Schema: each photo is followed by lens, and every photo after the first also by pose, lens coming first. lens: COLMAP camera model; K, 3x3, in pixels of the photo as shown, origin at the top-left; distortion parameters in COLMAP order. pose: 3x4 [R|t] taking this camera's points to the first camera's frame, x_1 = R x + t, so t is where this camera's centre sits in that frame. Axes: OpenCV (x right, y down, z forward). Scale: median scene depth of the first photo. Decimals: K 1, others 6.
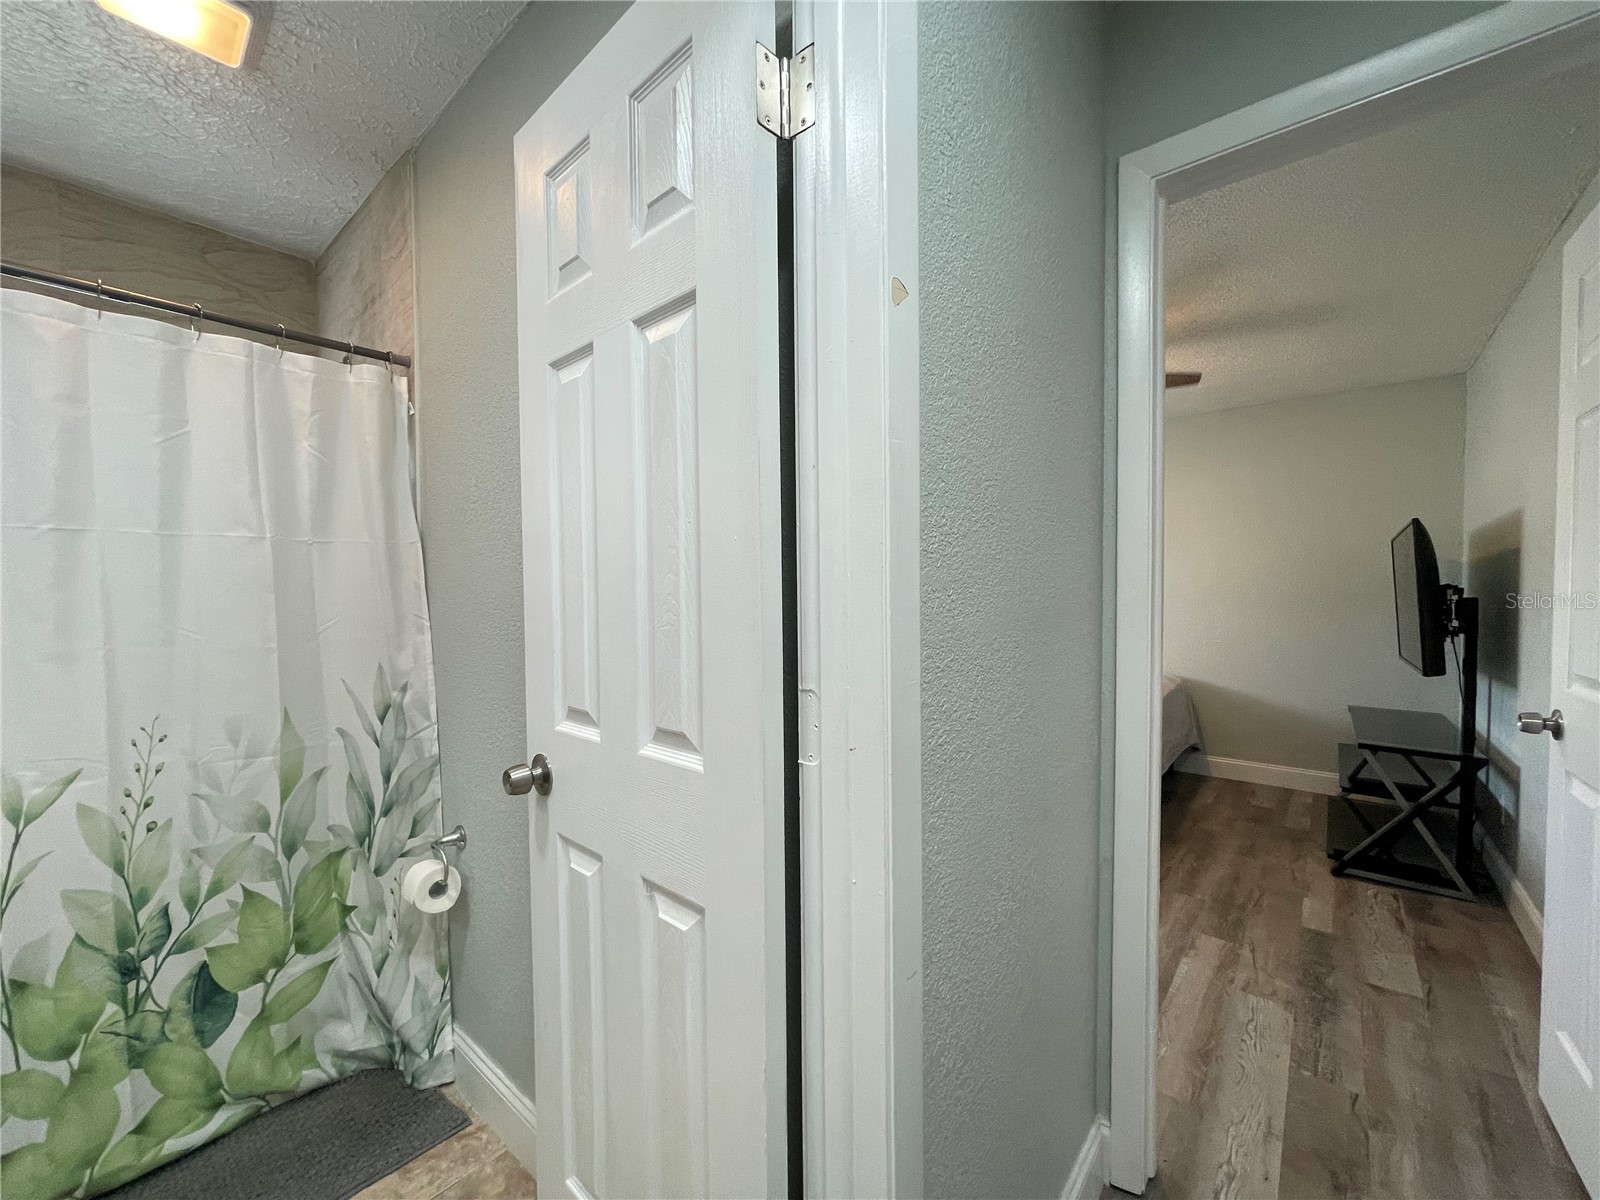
lens RADIAL K [[634.6, 0, 798.3], [0, 634.6, 608.9], [0, 0, 1]] dist [0.001062, -0.002158]
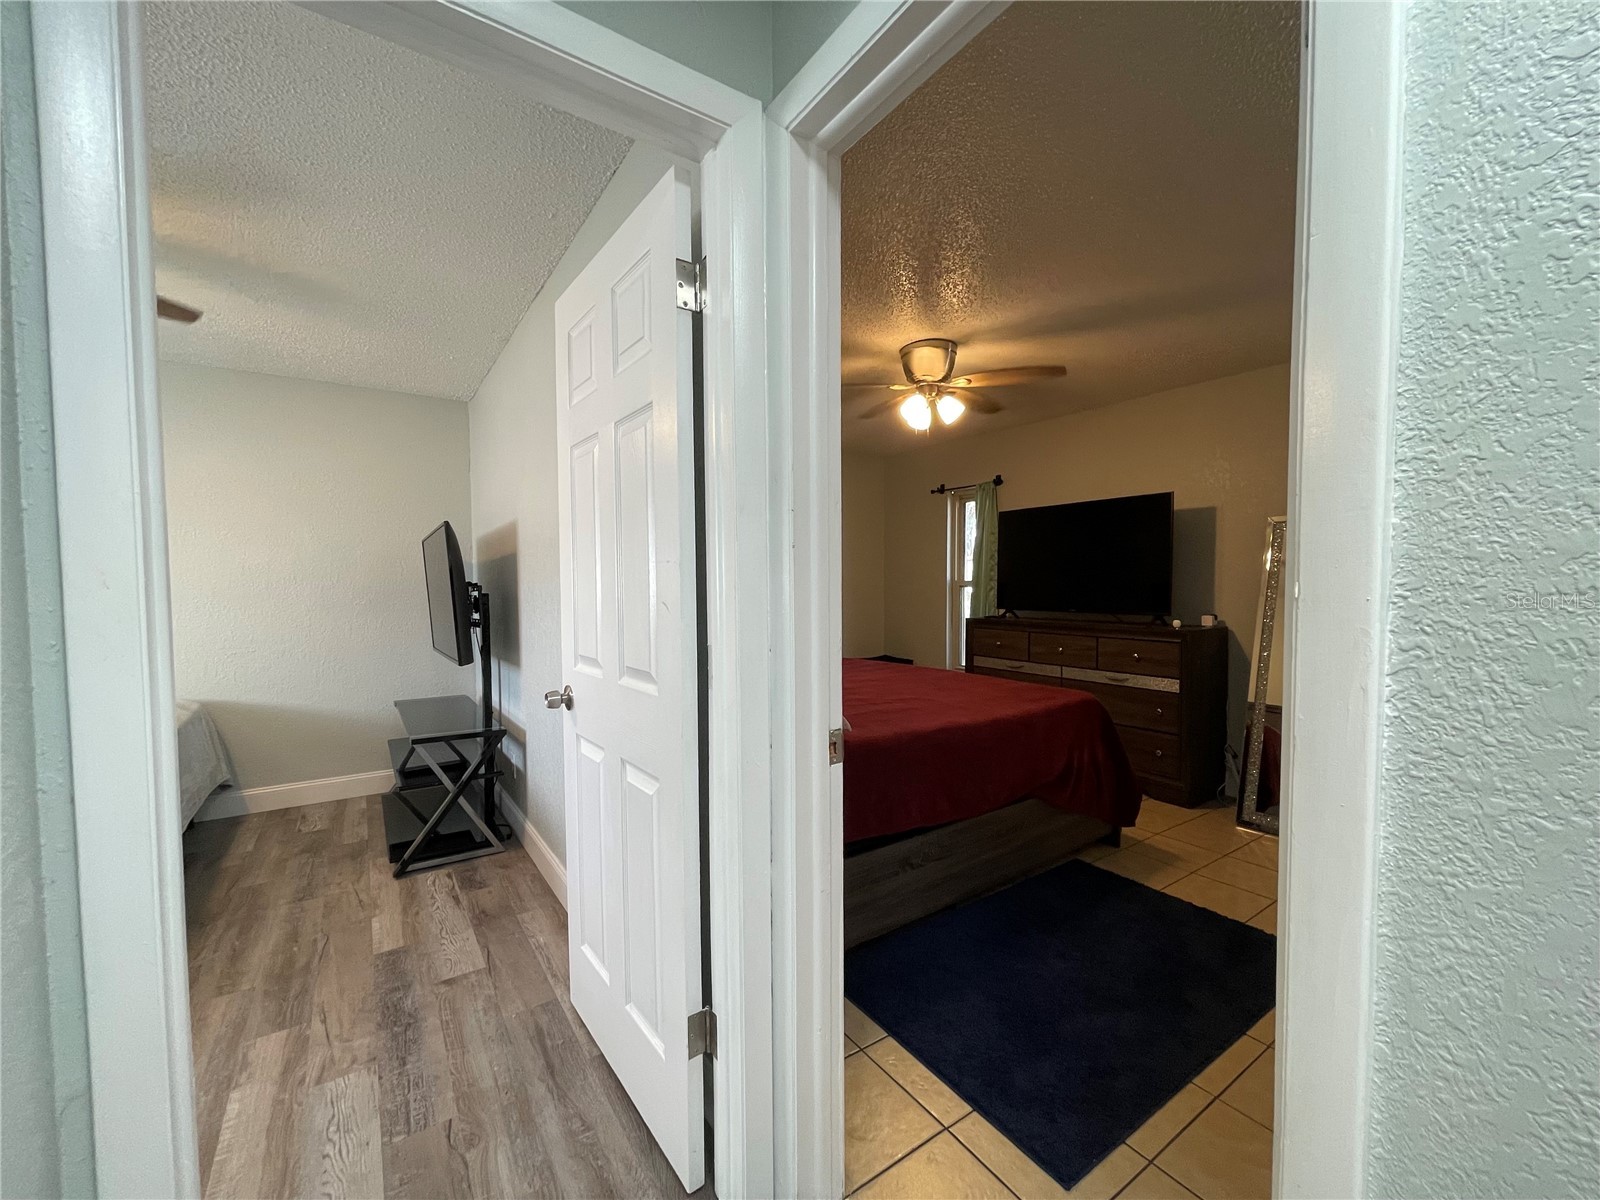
lens RADIAL K [[643.6, 0, 801.3], [0, 643.6, 607.4], [0, 0, 1]] dist [0.000784, 0.000020]
pose [[0.264983, -0.035987, 0.963581, 0.131428], [0.034508, 0.999017, 0.027820, -0.010286], [-0.963635, 0.025880, 0.265964, 0.238001]]
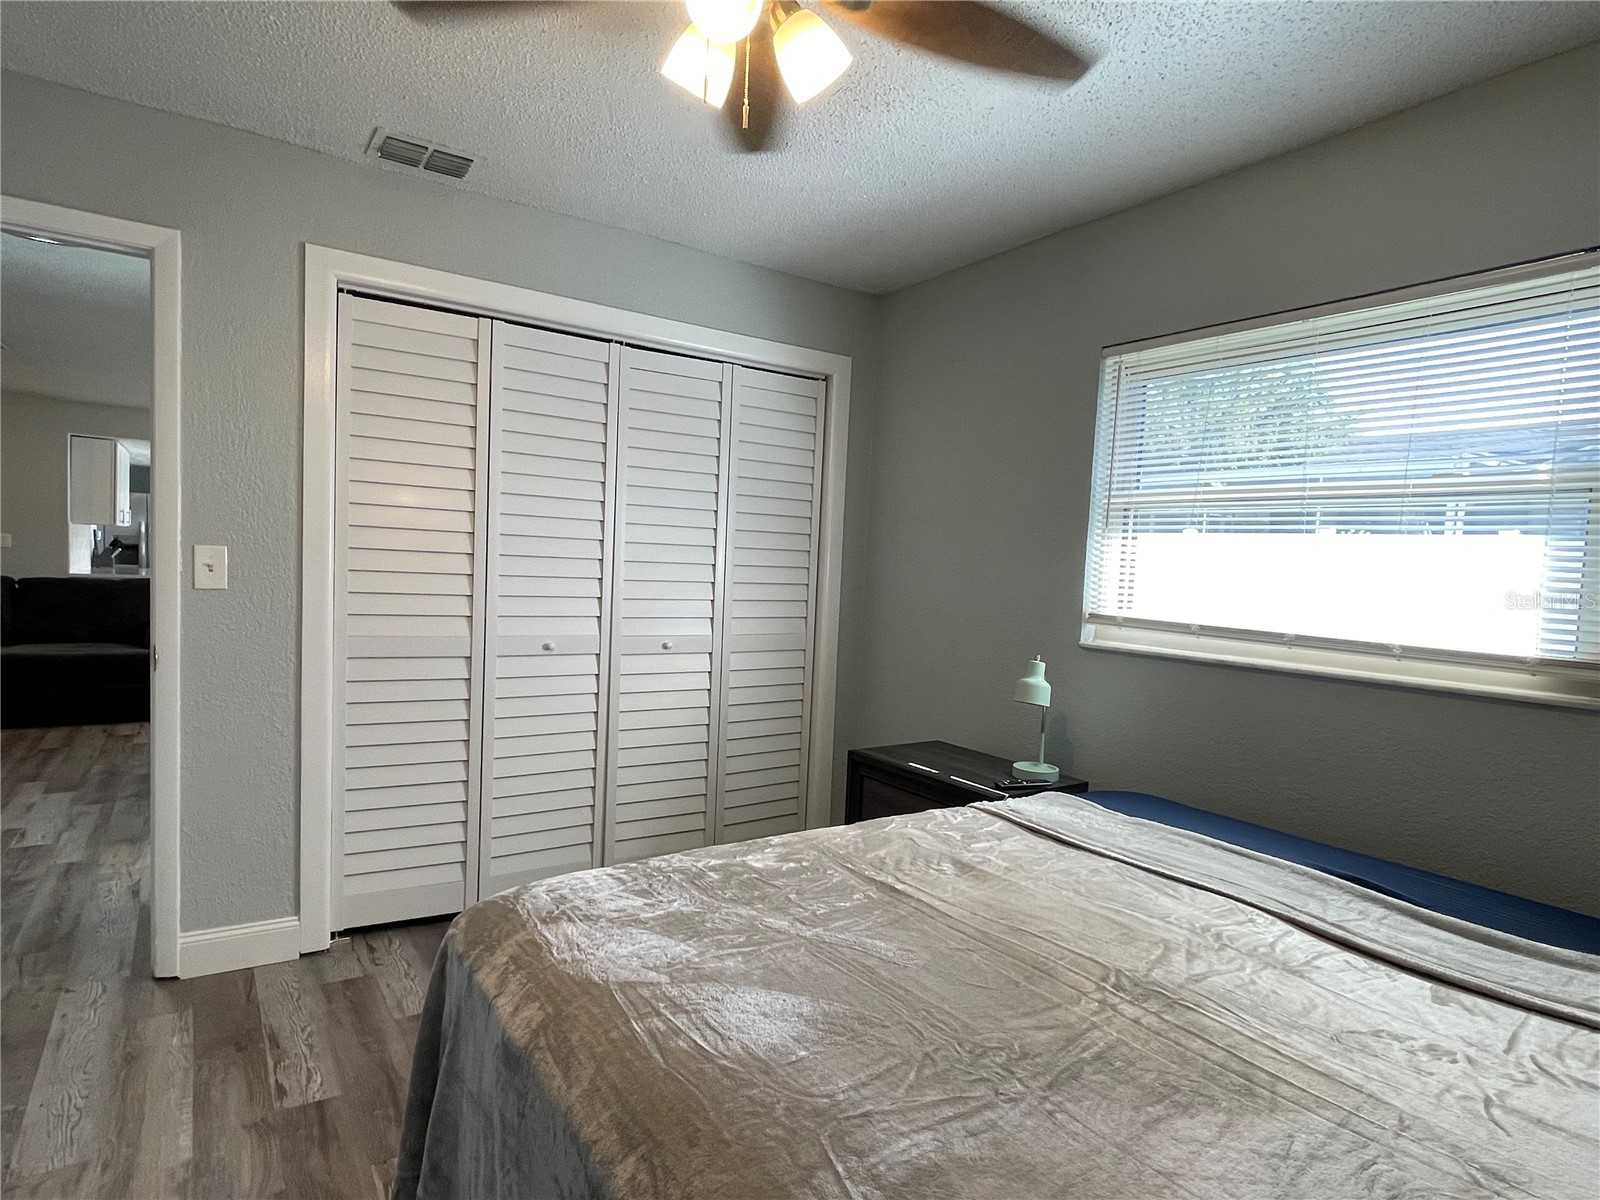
lens RADIAL K [[900.3, 0, 799.8], [0, 900.3, 620.9], [0, 0, 1]] dist [-0.005783, 0.002041]
pose [[-0.280307, 0.054161, -0.958381, 1.871097], [-0.076312, 0.993990, 0.078493, -0.100264], [0.956872, 0.095138, -0.274489, 2.637483]]
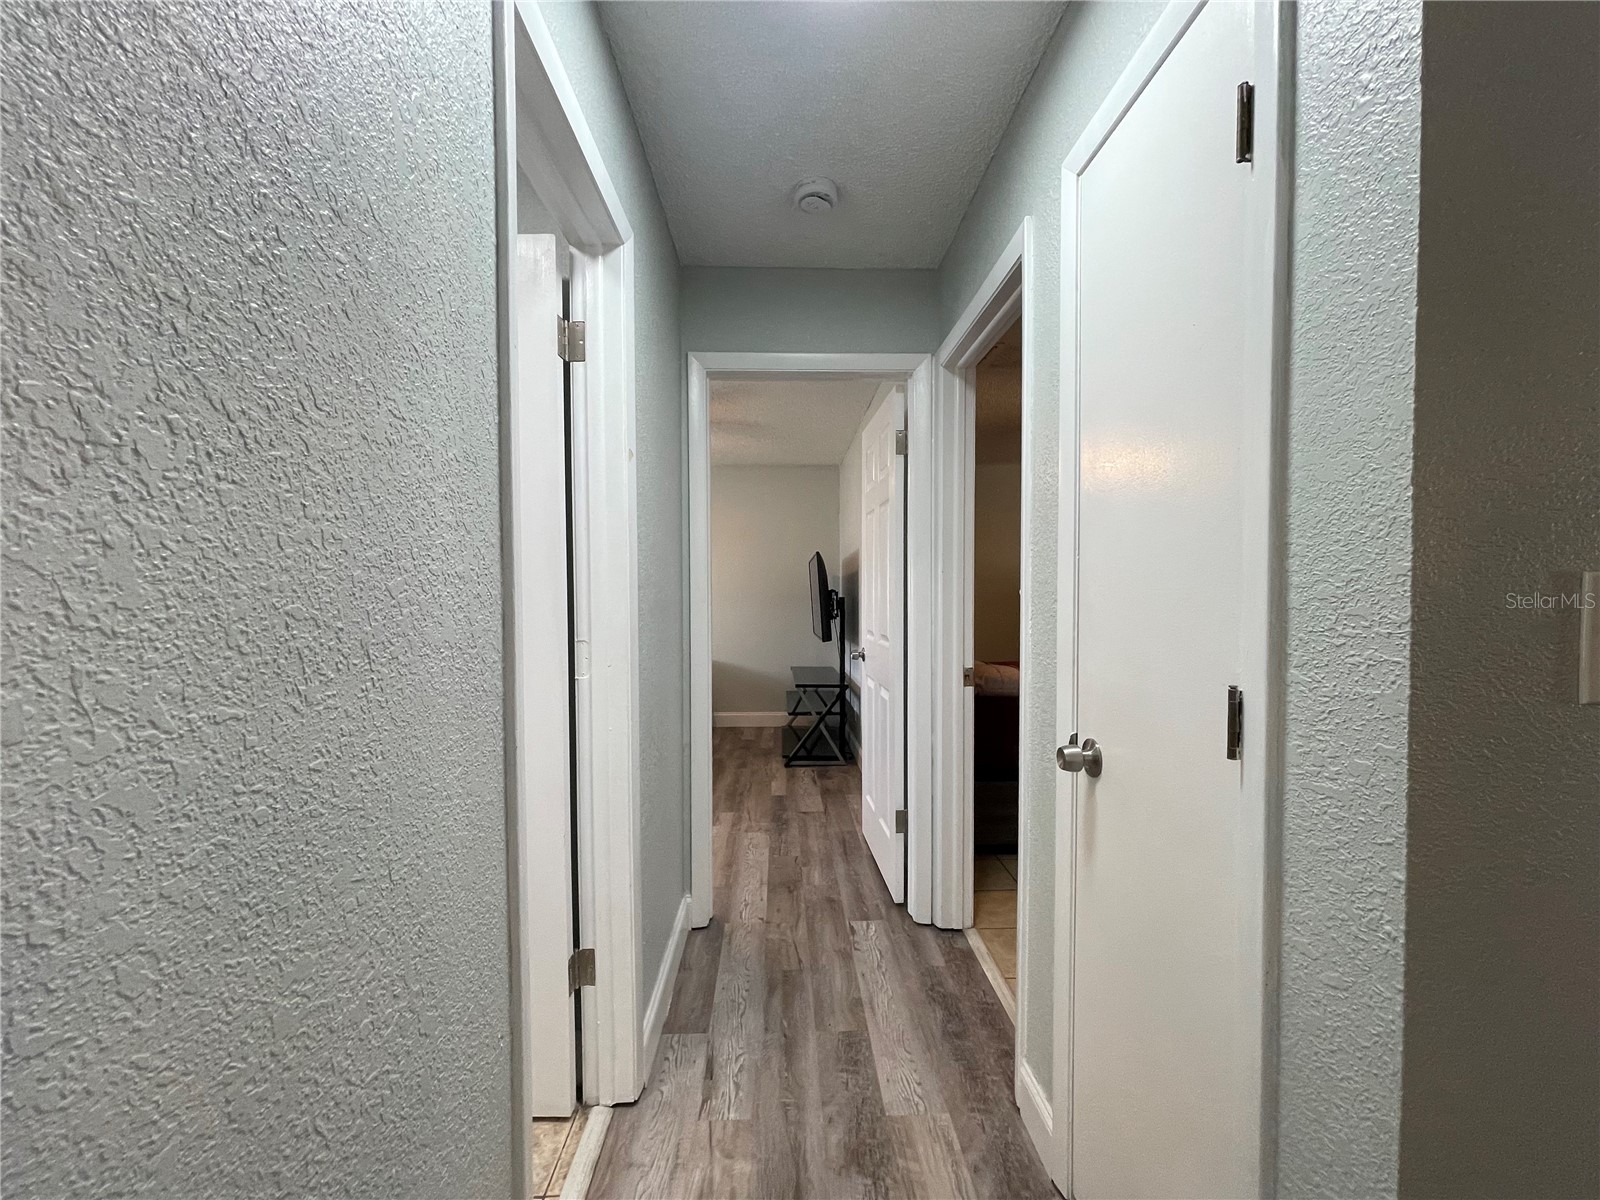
lens RADIAL K [[634.6, 0, 798.3], [0, 634.6, 608.9], [0, 0, 1]] dist [0.001062, -0.002158]
pose [[0.746835, -0.014319, 0.664855, -0.415683], [0.018263, 0.999833, 0.001019, 0.020777], [-0.664759, 0.011381, 0.746971, -0.486617]]
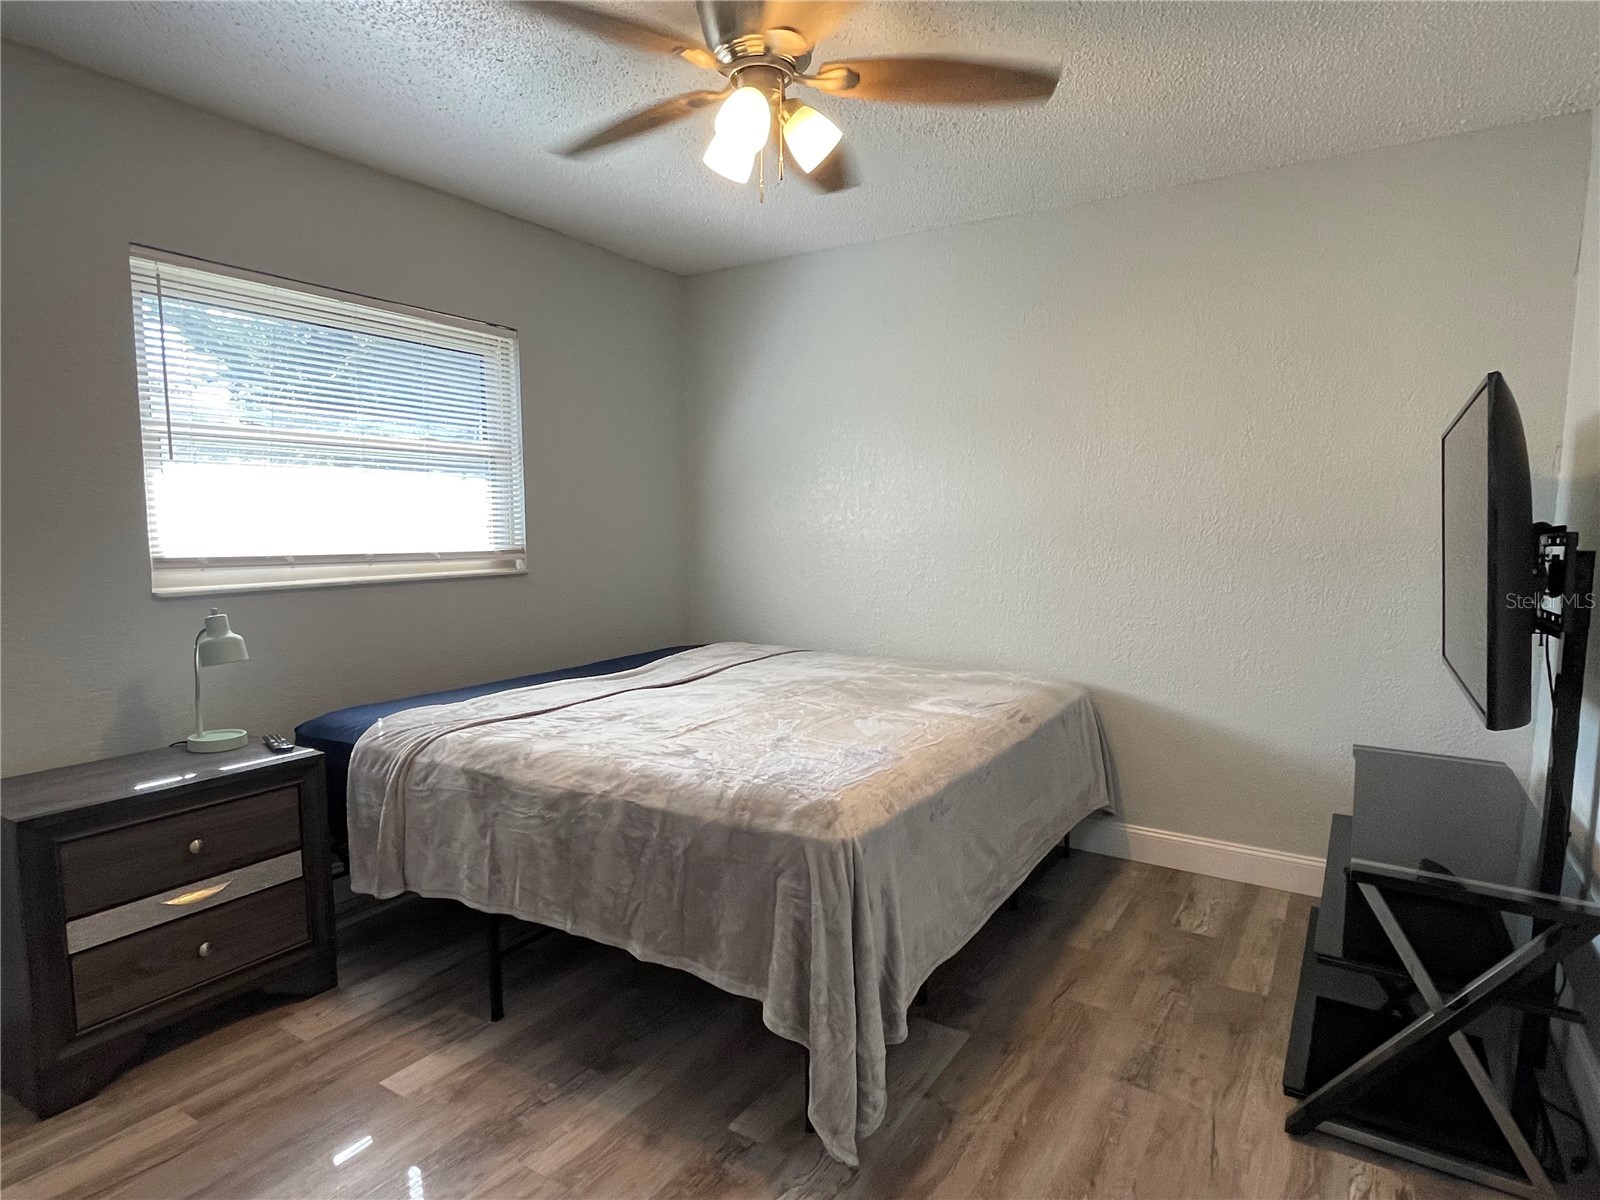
lens RADIAL K [[900.3, 0, 799.8], [0, 900.3, 620.9], [0, 0, 1]] dist [-0.005783, 0.002041]
pose [[0.990638, -0.006815, 0.136343, 0.765416], [-0.004348, 0.996671, 0.081410, -0.035827], [-0.136444, -0.081241, 0.987311, 0.817910]]
